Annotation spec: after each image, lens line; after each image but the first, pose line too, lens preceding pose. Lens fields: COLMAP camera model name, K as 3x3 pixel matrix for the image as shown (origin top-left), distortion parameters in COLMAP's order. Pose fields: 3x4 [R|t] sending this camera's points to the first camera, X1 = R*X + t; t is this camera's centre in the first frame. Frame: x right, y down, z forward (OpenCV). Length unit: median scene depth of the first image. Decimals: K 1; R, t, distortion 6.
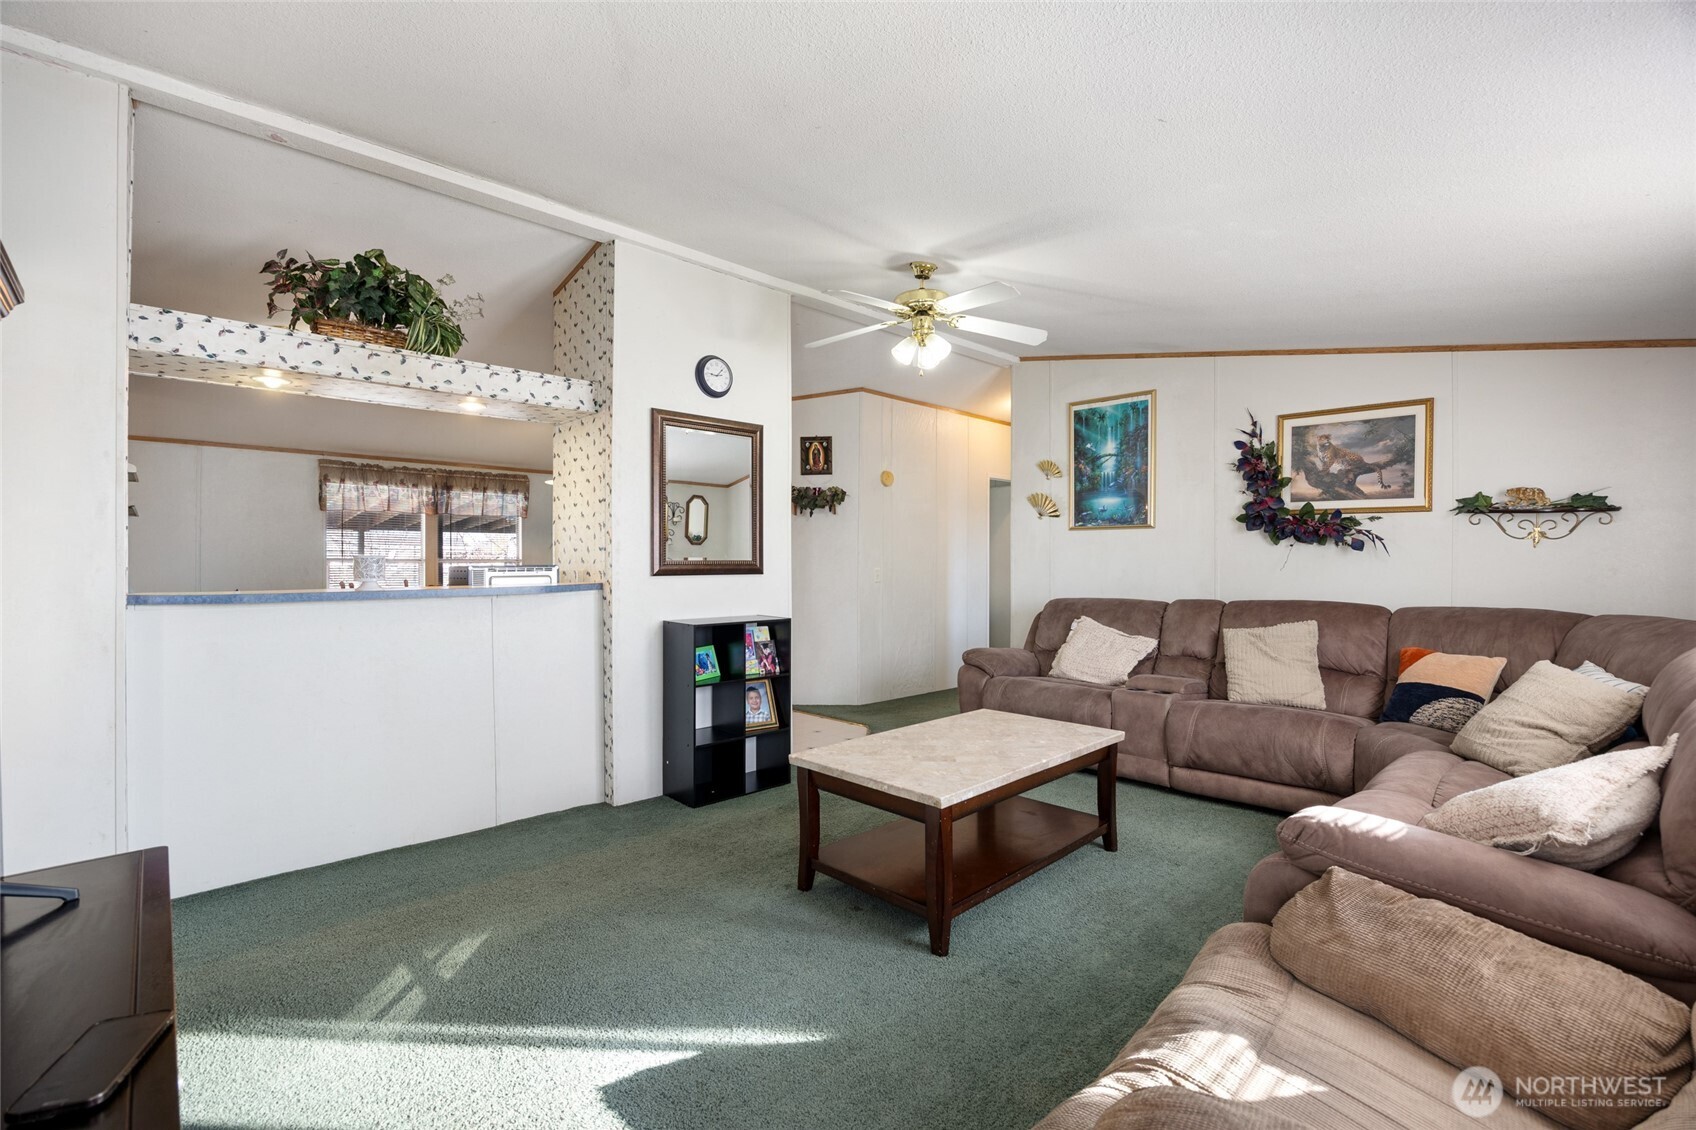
lens RADIAL K [[738.3, 0, 848.0], [0, 738.3, 565.0], [0, 0, 1]] dist [-0.002179, -0.000119]
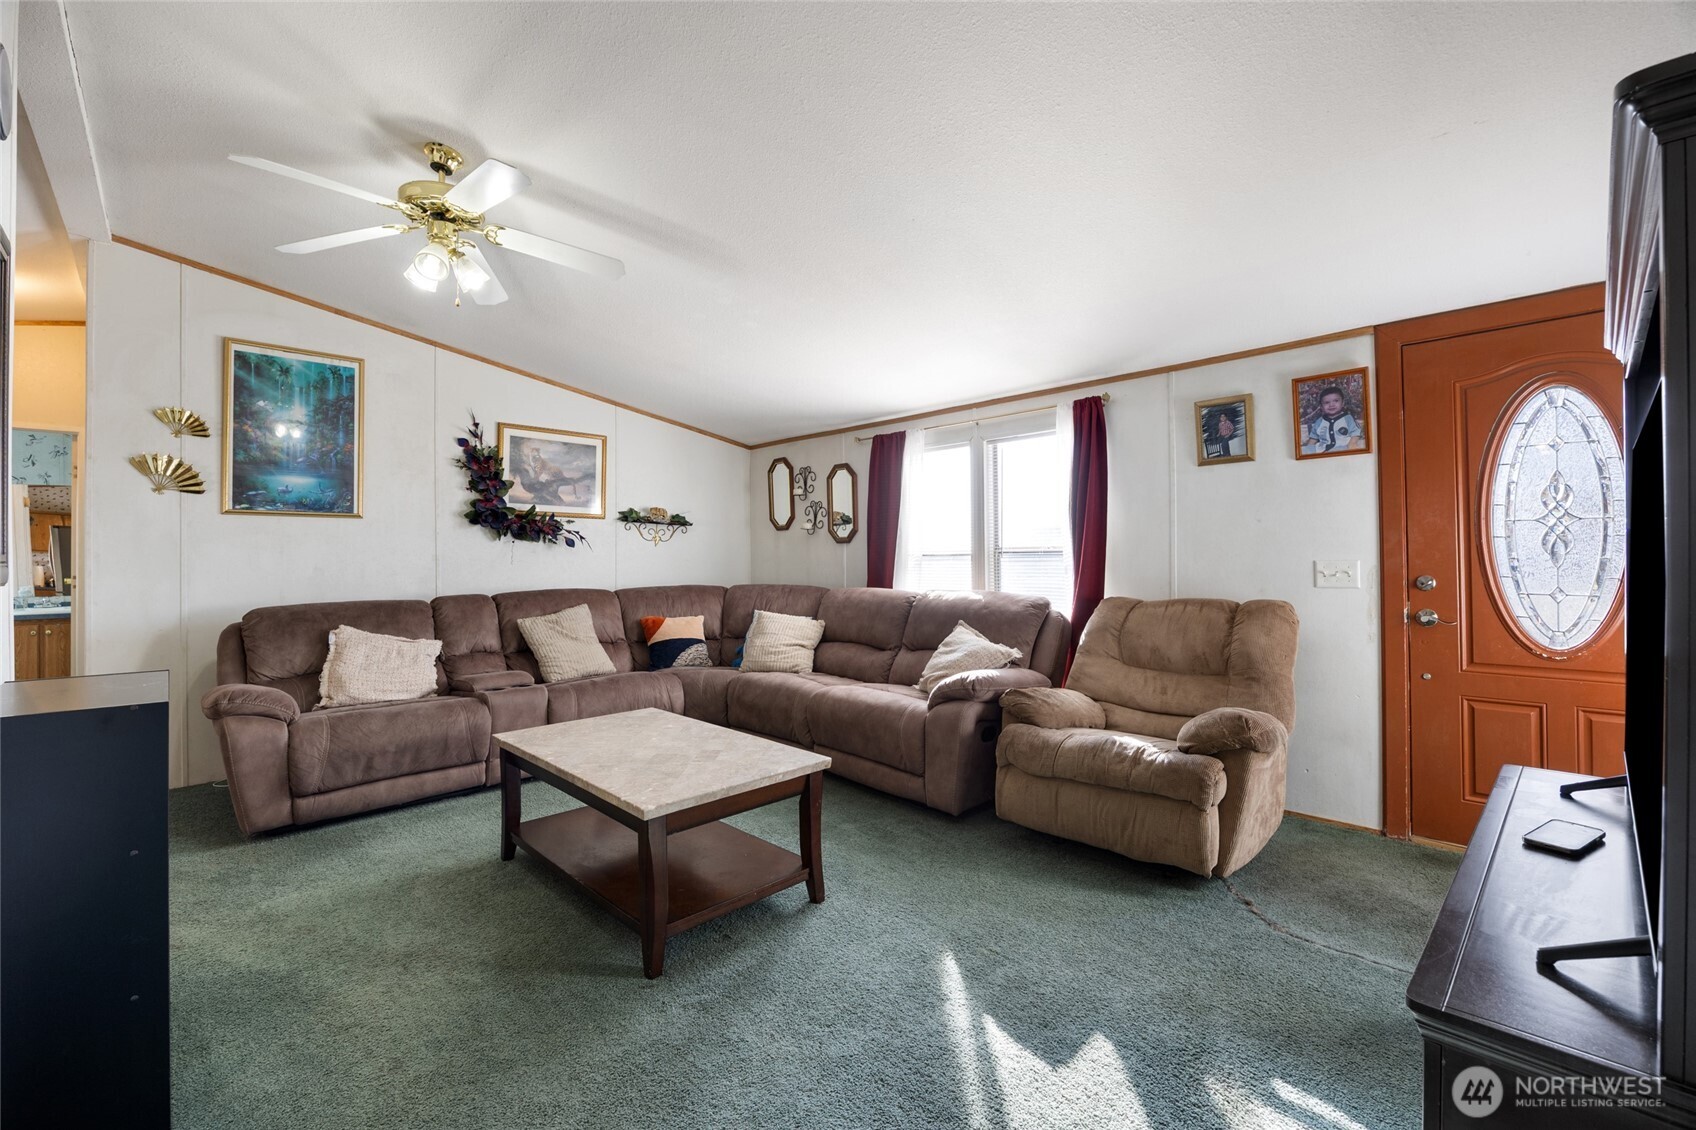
lens RADIAL K [[738.3, 0, 848.0], [0, 738.3, 565.0], [0, 0, 1]] dist [-0.002179, -0.000119]
pose [[0.008710, -0.012813, 0.999880, -0.527192], [0.010843, 0.999860, 0.012718, -0.000185], [-0.999903, 0.010731, 0.008848, 0.495657]]
